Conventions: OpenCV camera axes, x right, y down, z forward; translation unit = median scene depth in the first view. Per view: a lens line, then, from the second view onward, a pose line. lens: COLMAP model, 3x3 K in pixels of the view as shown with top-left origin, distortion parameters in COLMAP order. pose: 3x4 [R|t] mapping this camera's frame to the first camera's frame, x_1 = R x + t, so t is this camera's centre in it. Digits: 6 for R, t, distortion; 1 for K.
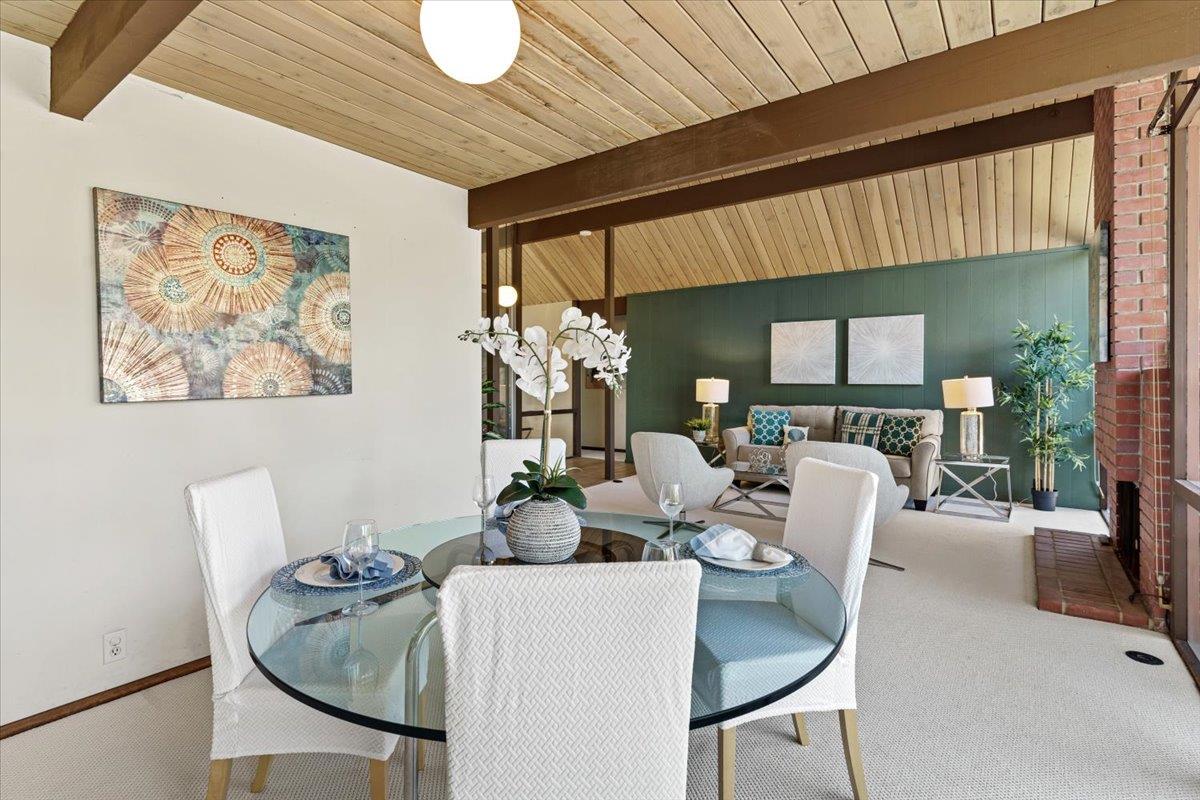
lens RADIAL K [[574.2, 0, 594.5], [0, 574.2, 387.2], [0, 0, 1]] dist [0.001637, 0.000443]
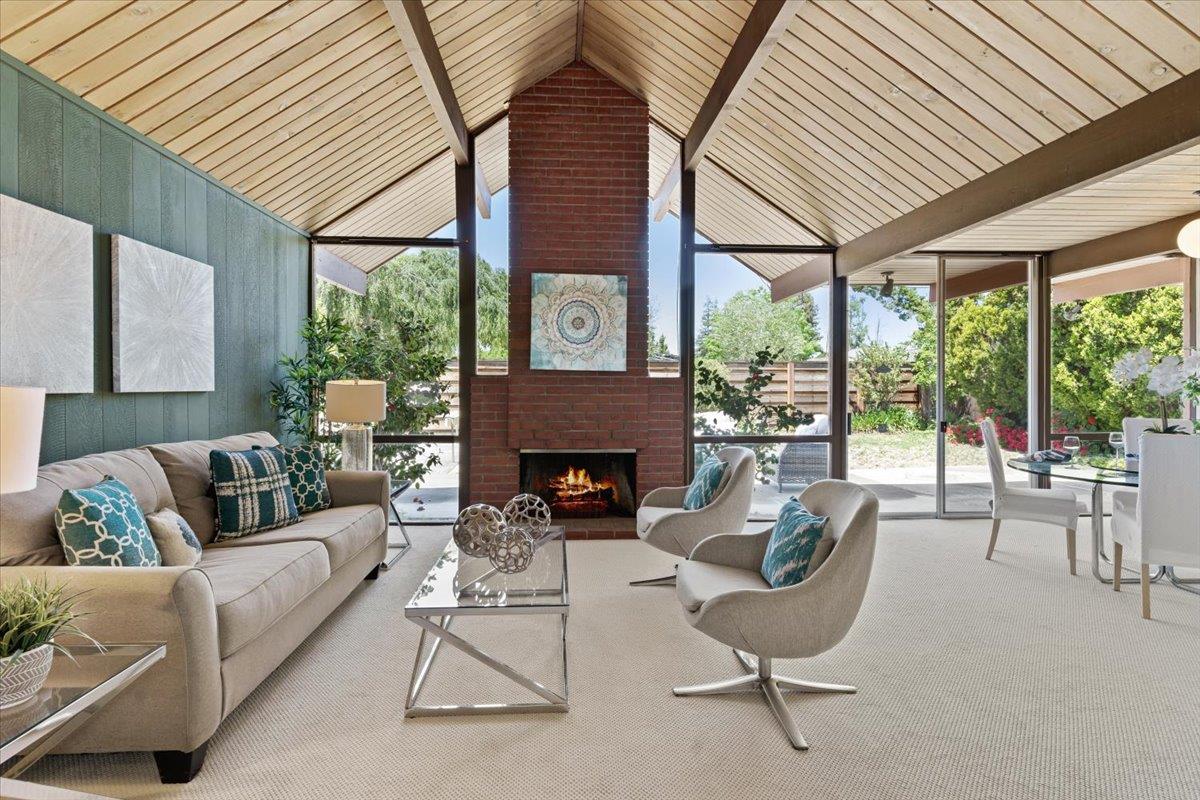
lens RADIAL K [[574.2, 0, 594.5], [0, 574.2, 387.2], [0, 0, 1]] dist [0.001637, 0.000443]
pose [[-0.644369, -0.005876, 0.764692, -0.092672], [0.003712, 0.999935, 0.010811, -0.012452], [-0.764706, 0.009805, -0.644305, 1.005703]]
